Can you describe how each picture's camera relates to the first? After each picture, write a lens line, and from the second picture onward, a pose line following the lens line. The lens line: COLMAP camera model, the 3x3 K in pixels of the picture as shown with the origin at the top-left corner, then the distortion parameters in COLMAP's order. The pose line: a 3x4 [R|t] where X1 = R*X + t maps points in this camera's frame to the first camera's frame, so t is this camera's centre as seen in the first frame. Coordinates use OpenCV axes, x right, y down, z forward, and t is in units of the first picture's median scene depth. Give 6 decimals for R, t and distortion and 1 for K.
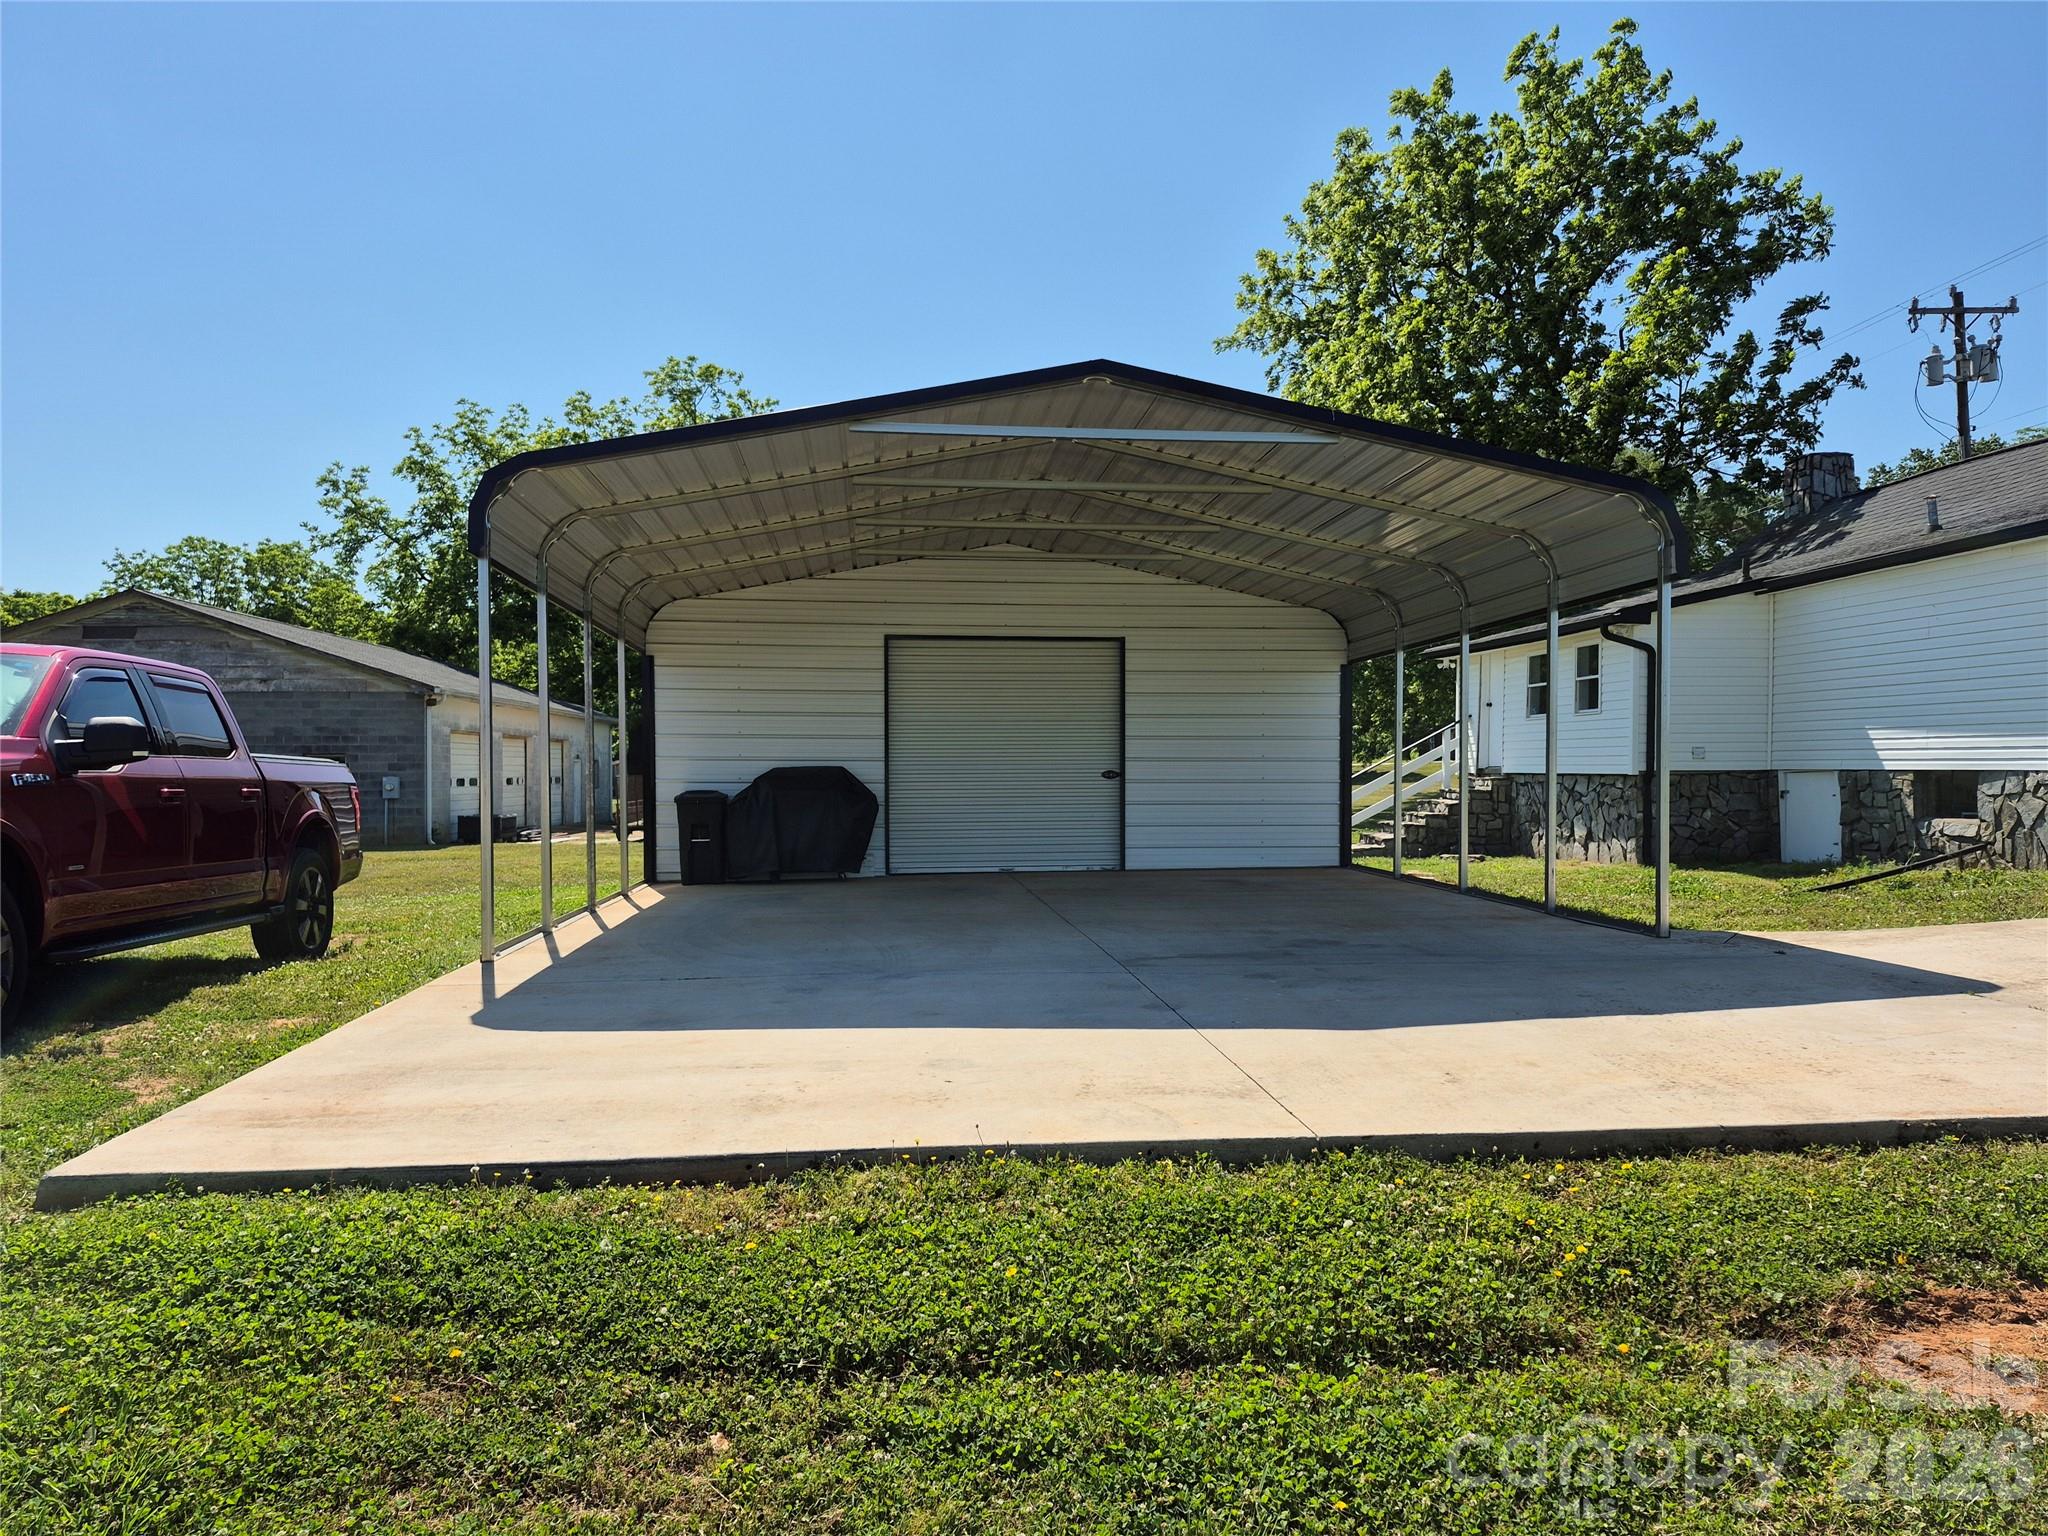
lens RADIAL K [[1392.8, 0, 979.2], [0, 1392.8, 783.6], [0, 0, 1]] dist [0.134666, -0.099301]
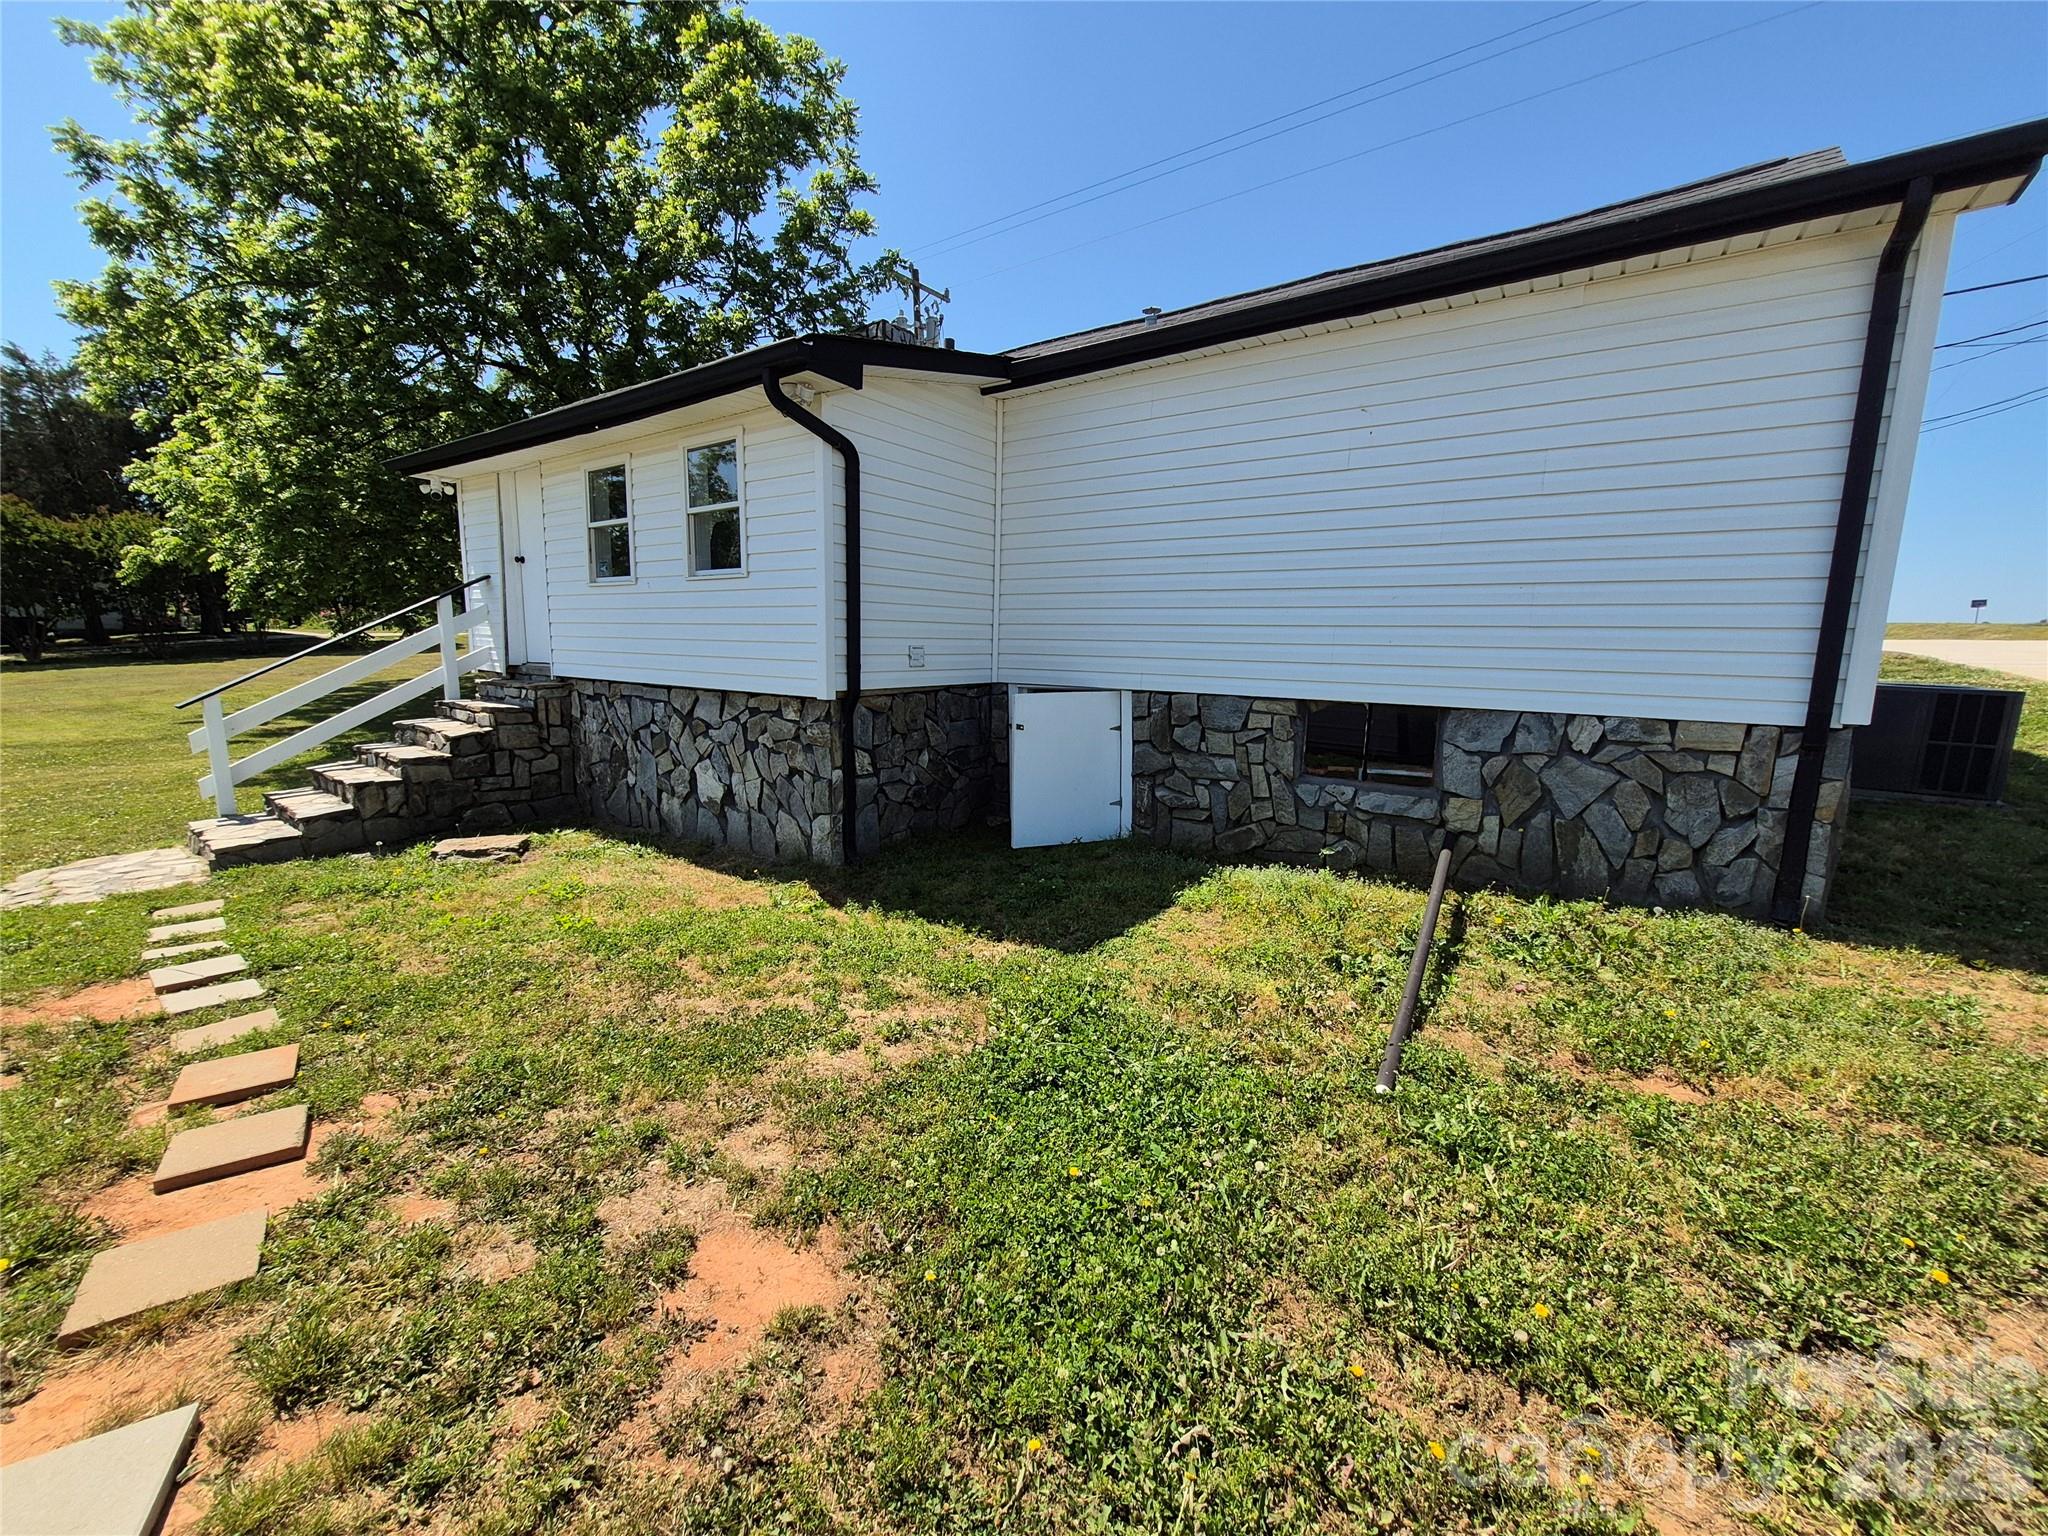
lens RADIAL K [[764.1, 0, 1033.4], [0, 764.1, 746.6], [0, 0, 1]] dist [-0.010638, -0.000107]
pose [[0.607473, -0.095462, 0.788583, 0.280181], [-0.009627, 0.991795, 0.127478, -0.024701], [-0.794282, -0.085031, 0.601569, 0.761527]]
